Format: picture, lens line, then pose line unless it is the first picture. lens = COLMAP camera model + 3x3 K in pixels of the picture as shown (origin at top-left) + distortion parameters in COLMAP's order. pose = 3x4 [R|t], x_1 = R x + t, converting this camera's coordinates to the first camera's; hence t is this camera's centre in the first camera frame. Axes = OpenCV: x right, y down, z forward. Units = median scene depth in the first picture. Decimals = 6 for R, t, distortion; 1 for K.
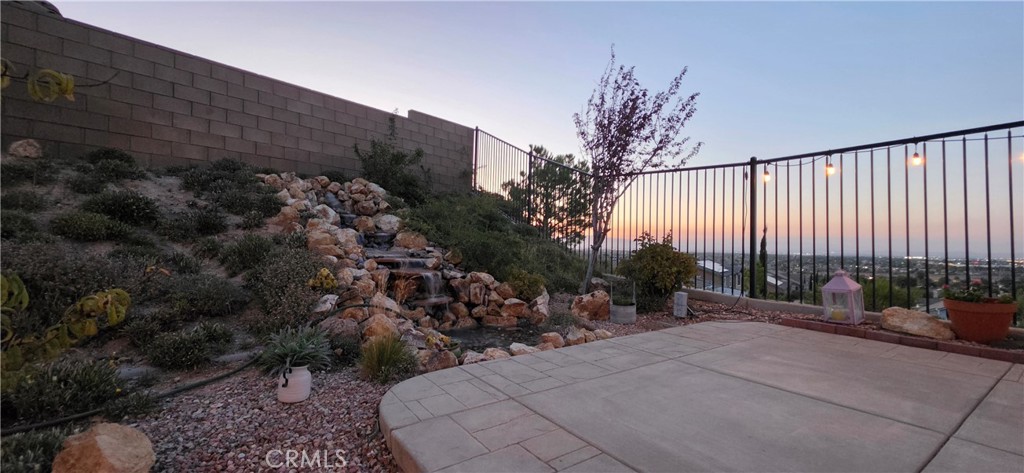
lens RADIAL K [[418.8, 0, 505.2], [0, 418.8, 232.3], [0, 0, 1]] dist [0.001153, 0.000429]
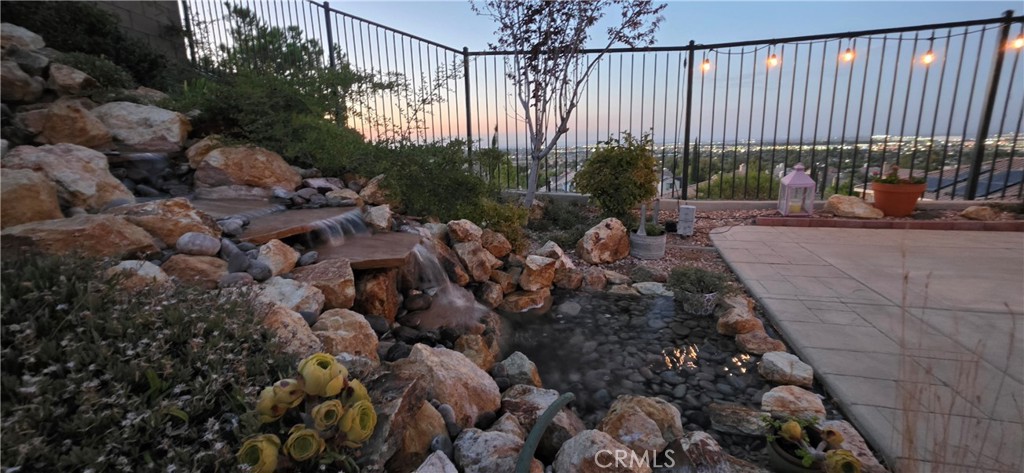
lens RADIAL K [[418.8, 0, 505.2], [0, 418.8, 232.3], [0, 0, 1]] dist [0.001153, 0.000429]
pose [[0.747714, -0.178654, 0.639536, -0.374068], [0.027545, 0.970643, 0.238944, -0.011811], [-0.663449, -0.161046, 0.730684, 0.623945]]
